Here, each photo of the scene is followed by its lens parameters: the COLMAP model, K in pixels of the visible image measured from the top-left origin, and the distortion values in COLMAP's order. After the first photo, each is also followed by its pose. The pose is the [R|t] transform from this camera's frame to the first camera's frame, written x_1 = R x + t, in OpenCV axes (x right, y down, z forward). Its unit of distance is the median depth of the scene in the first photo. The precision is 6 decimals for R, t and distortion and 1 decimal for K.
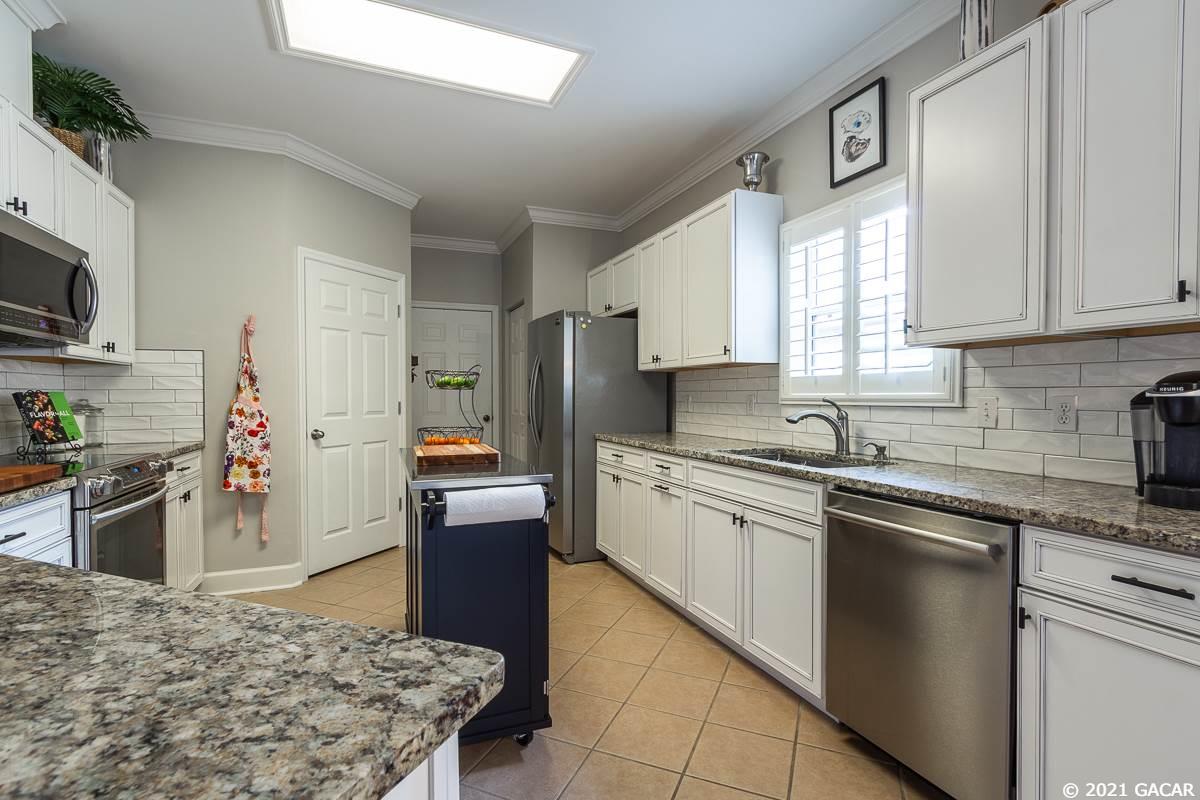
lens RADIAL K [[549.3, 0, 587.5], [0, 549.3, 403.6], [0, 0, 1]] dist [0.009296, -0.002461]
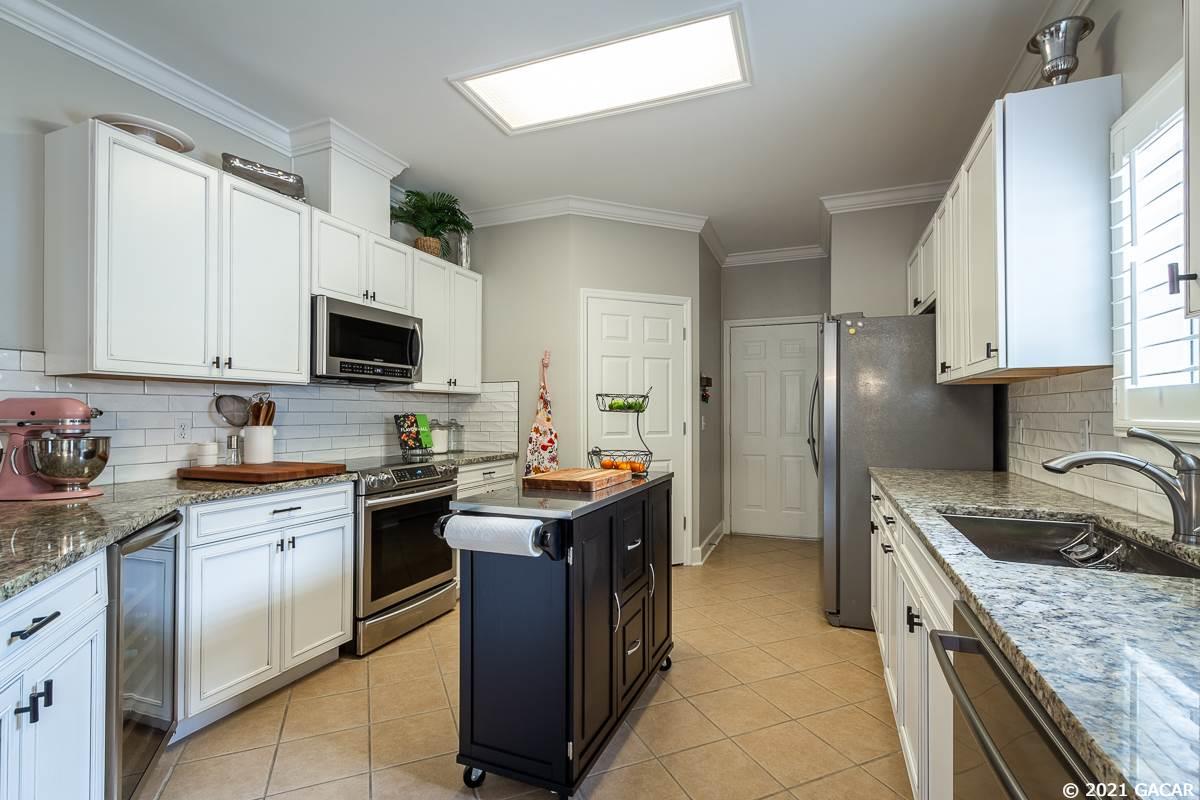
lens RADIAL K [[549.3, 0, 625.9], [0, 549.3, 407.5], [0, 0, 1]] dist [0.009296, -0.002461]
pose [[0.741011, -0.006718, -0.671460, 0.352434], [-0.008976, 0.999762, -0.019909, -0.012850], [0.671433, 0.020780, 0.740774, 0.229777]]
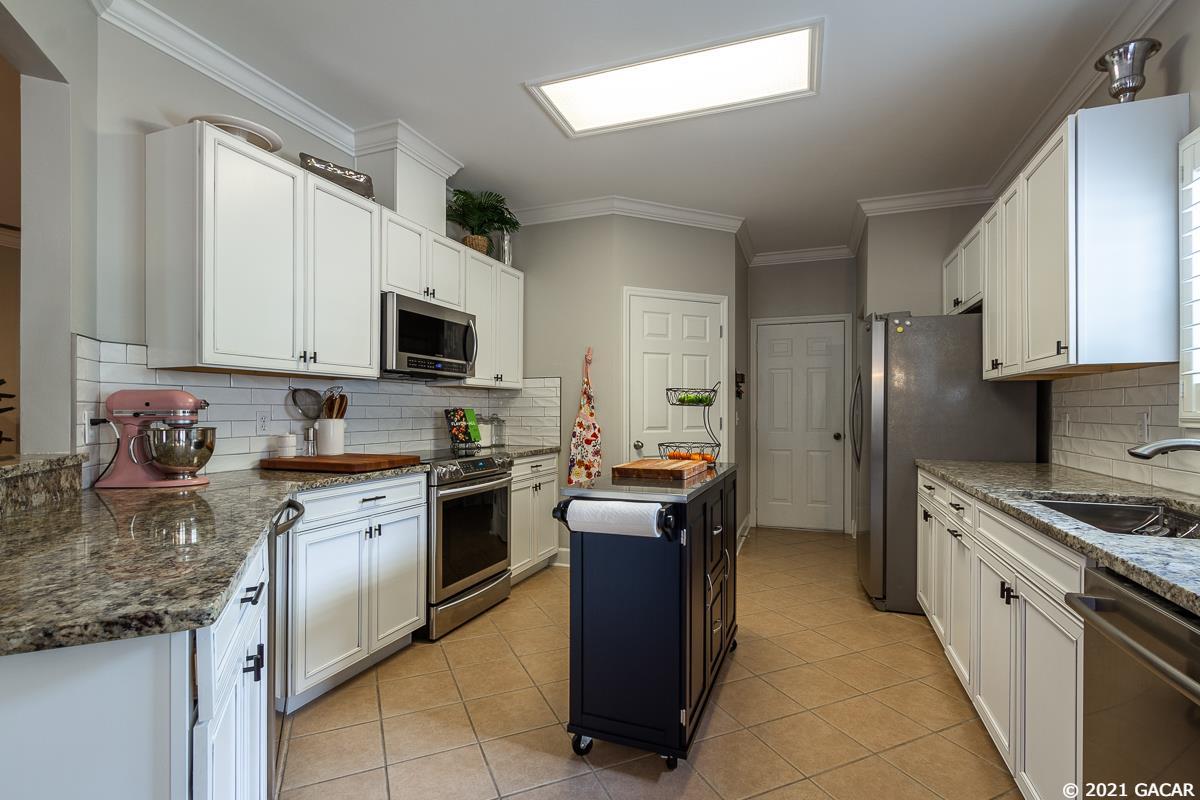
lens RADIAL K [[549.3, 0, 624.7], [0, 549.3, 409.9], [0, 0, 1]] dist [0.009296, -0.002461]
pose [[0.755115, 0.000303, -0.655592, 0.281993], [-0.011103, 0.999862, -0.012326, -0.004068], [0.655498, 0.016586, 0.755015, 0.116369]]
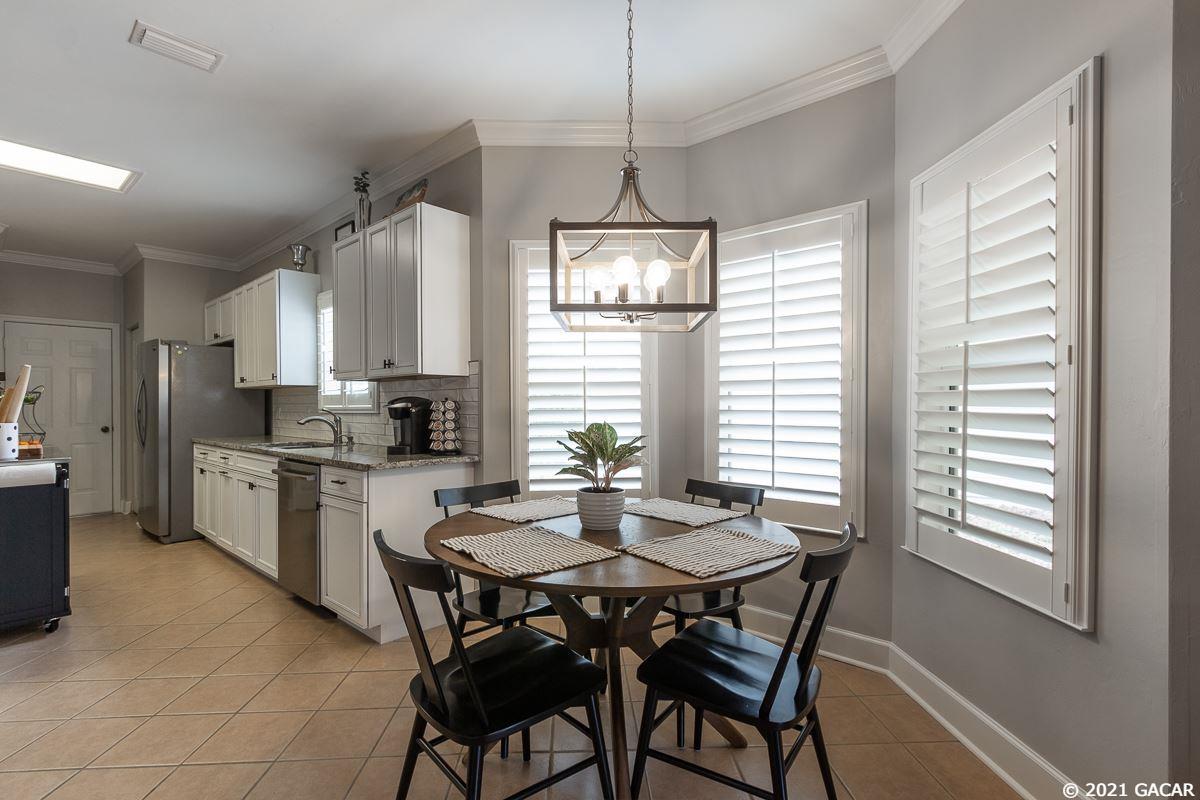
lens RADIAL K [[549.3, 0, 583.5], [0, 549.3, 405.3], [0, 0, 1]] dist [0.009296, -0.002461]
pose [[0.902048, -0.003664, 0.431621, 0.348784], [0.010486, 0.999855, -0.013428, 0.007795], [-0.431509, 0.016639, 0.901955, -0.658905]]
